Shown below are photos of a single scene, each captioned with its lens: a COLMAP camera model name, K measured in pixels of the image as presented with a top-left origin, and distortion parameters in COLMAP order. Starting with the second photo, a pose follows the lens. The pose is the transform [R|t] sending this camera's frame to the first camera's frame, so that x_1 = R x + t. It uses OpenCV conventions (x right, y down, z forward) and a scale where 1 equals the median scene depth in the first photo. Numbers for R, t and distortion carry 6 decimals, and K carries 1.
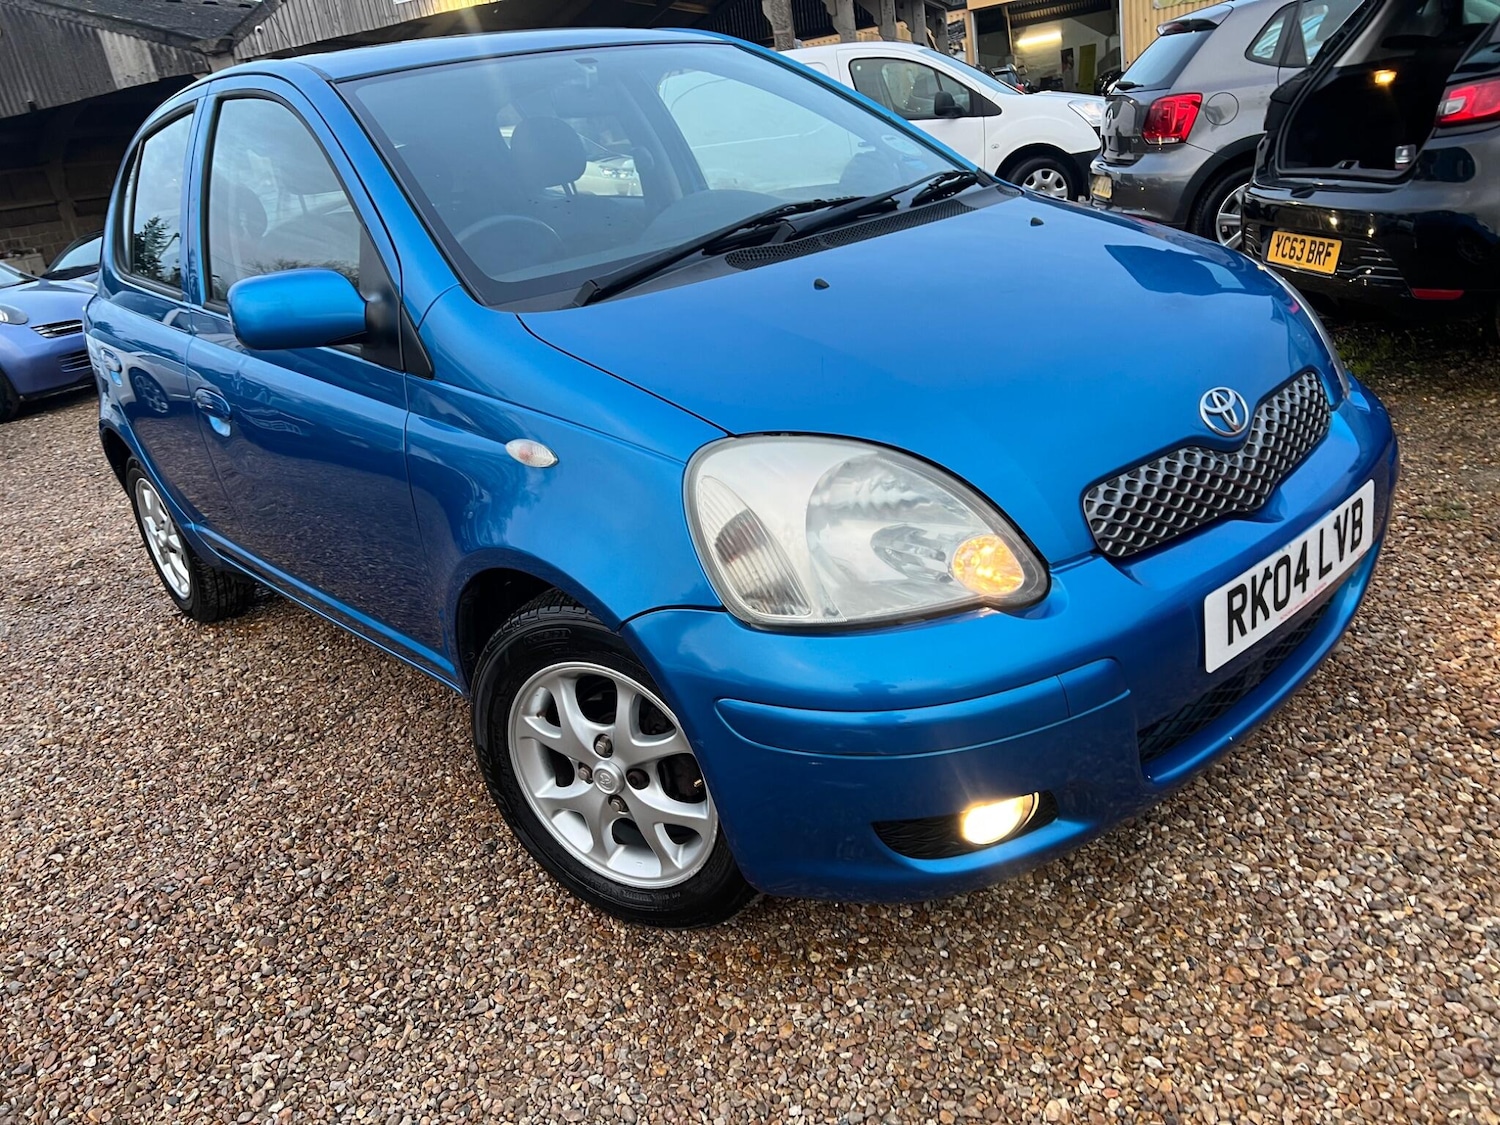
lens RADIAL K [[1060.4, 0, 758.5], [0, 1060.4, 563.7], [0, 0, 1]] dist [0.040690, -0.035309]
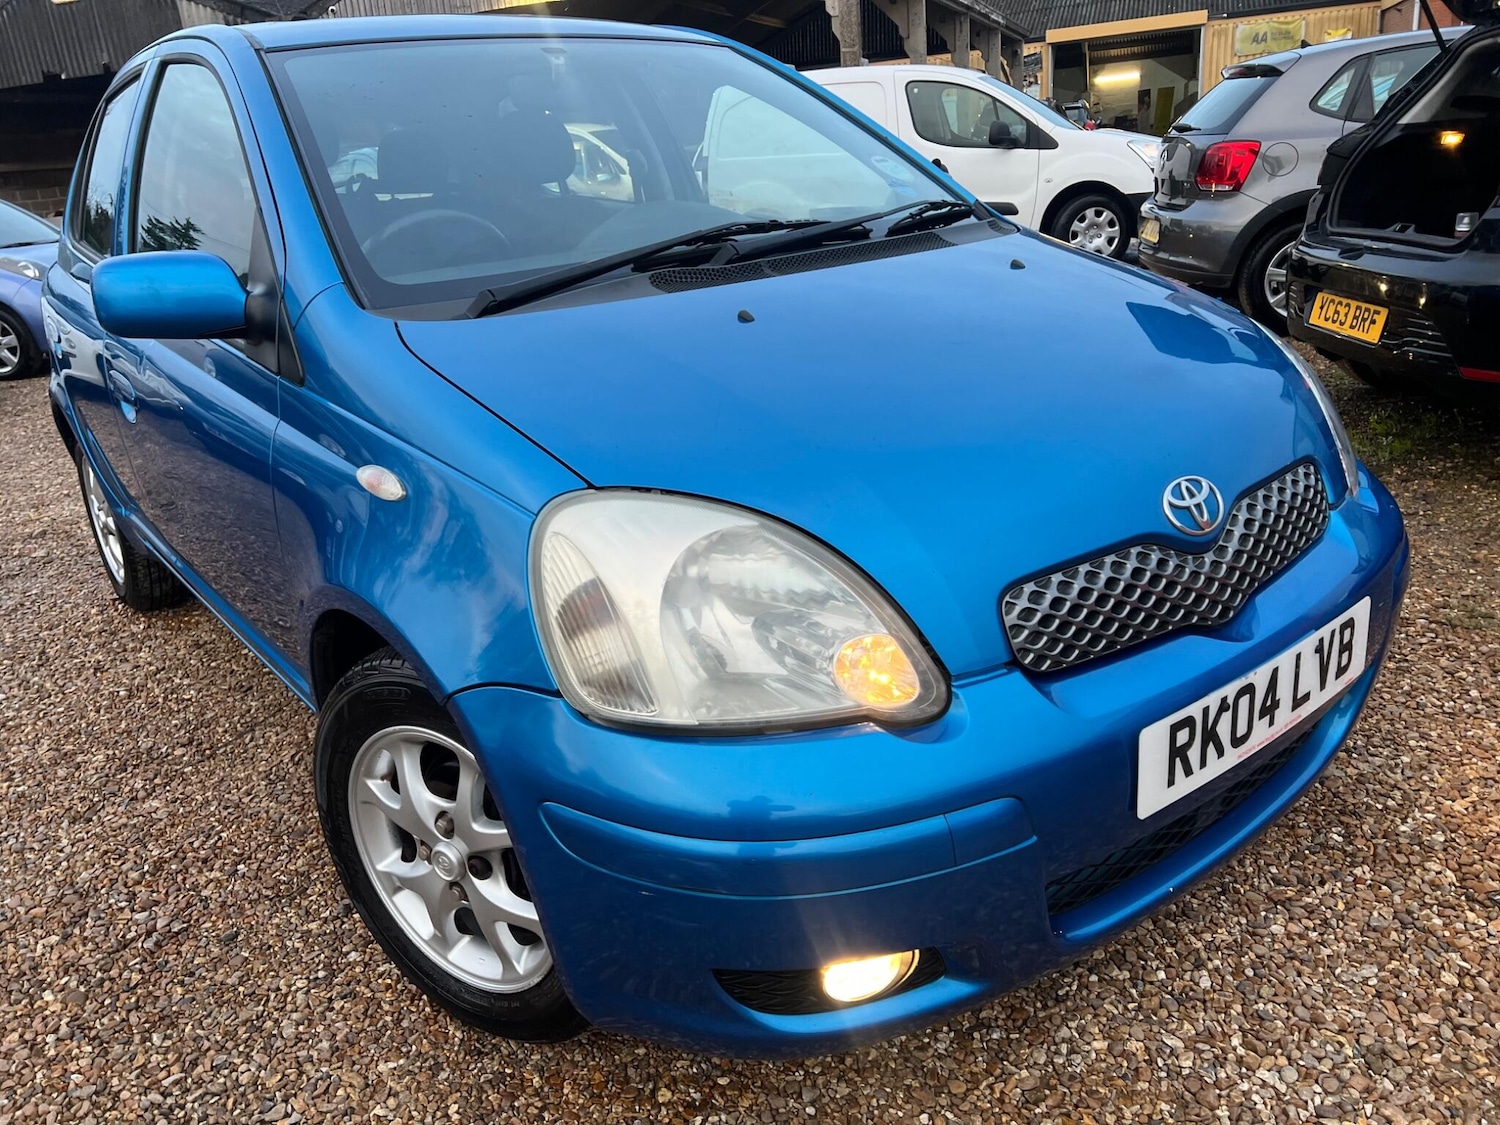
lens RADIAL K [[1056.0, 0, 763.5], [0, 1056.0, 560.6], [0, 0, 1]] dist [0.056440, -0.056158]
pose [[0.995570, 0.088786, -0.030934, 0.111032], [-0.089211, 0.995933, -0.012632, -0.050655], [0.029686, 0.015336, 0.999442, 0.127372]]
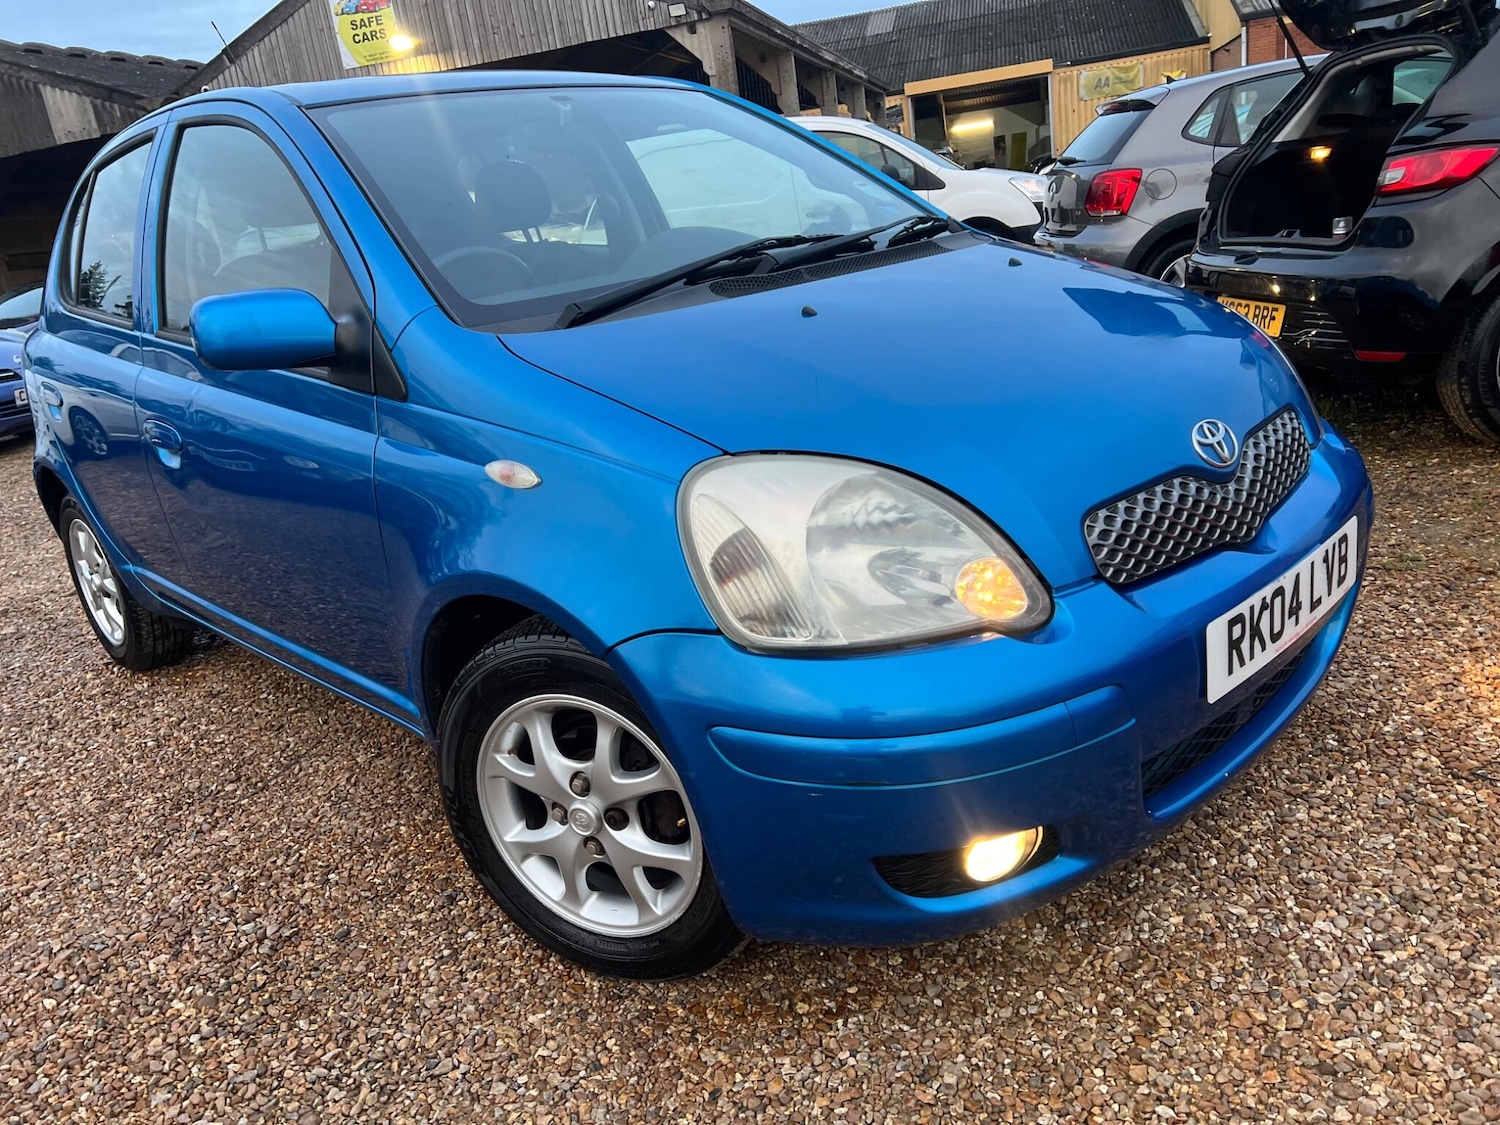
lens RADIAL K [[1057.9, 0, 747.9], [0, 1057.9, 572.5], [0, 0, 1]] dist [0.047164, -0.044506]
pose [[0.998773, 0.008836, 0.048726, -0.040858], [-0.006114, 0.998427, -0.055741, 0.032007], [-0.049142, 0.055375, 0.997256, 0.031764]]
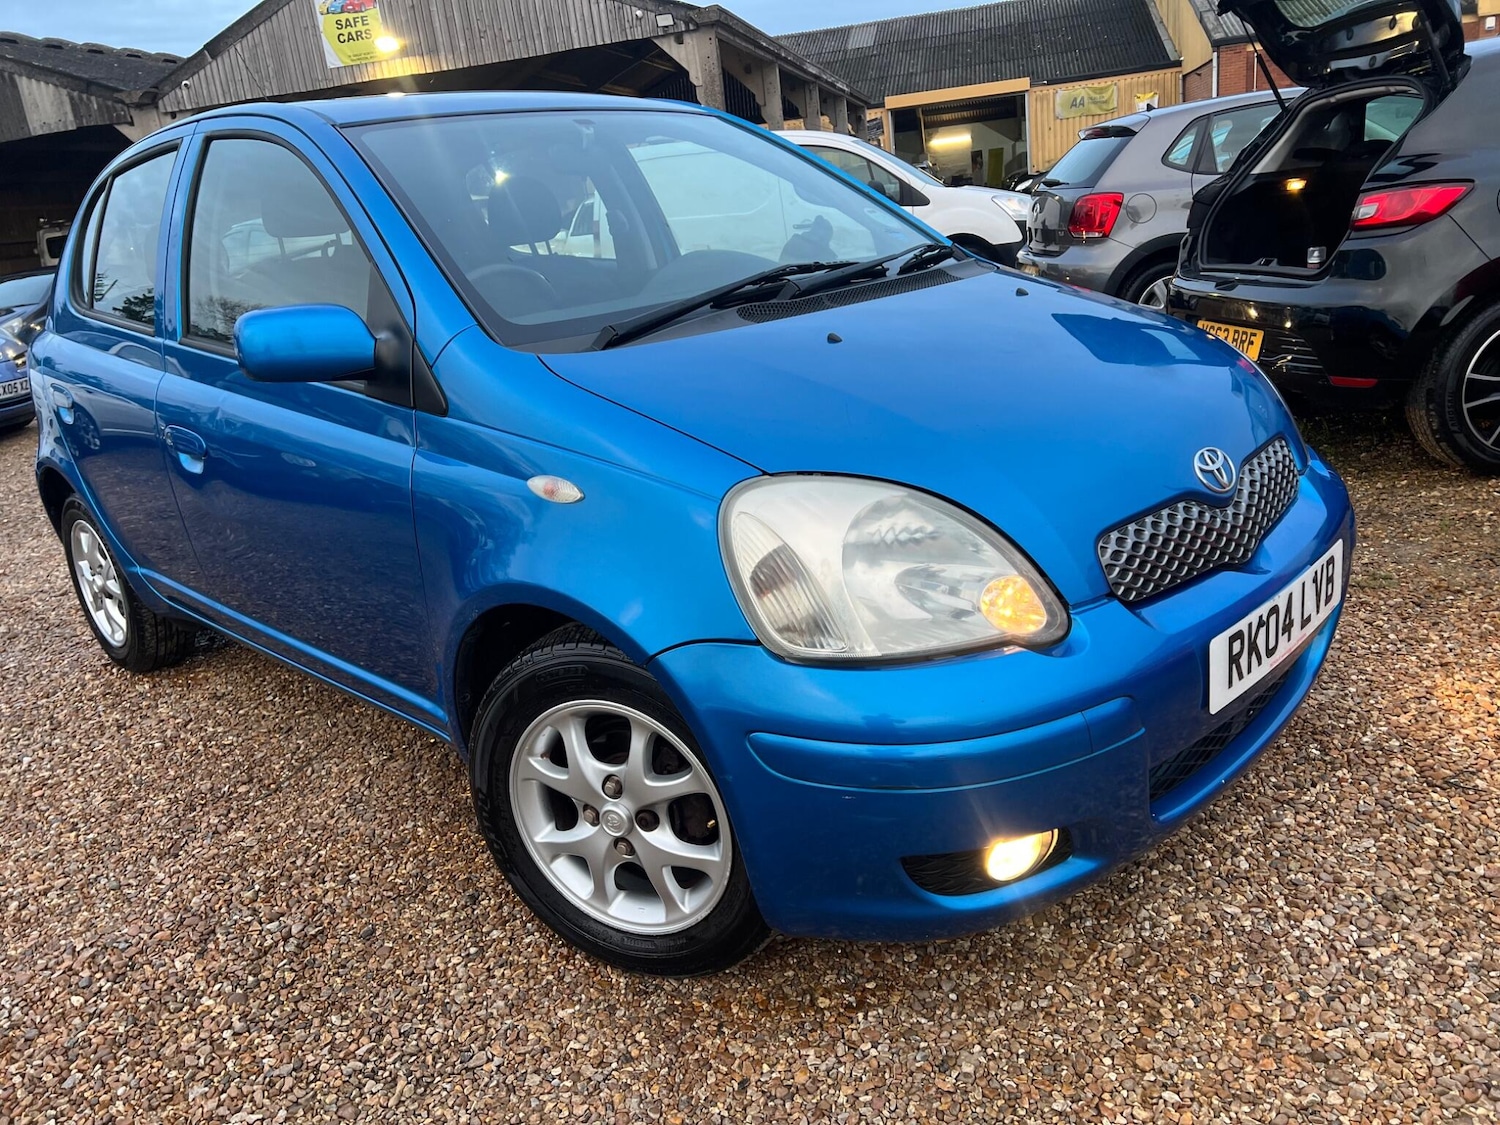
lens RADIAL K [[1060.4, 0, 758.5], [0, 1060.4, 563.7], [0, 0, 1]] dist [0.040690, -0.035309]
pose [[0.996204, 0.022563, 0.084074, -0.091384], [-0.016753, 0.997464, -0.069177, 0.028351], [-0.085421, 0.067506, 0.994055, -0.010276]]
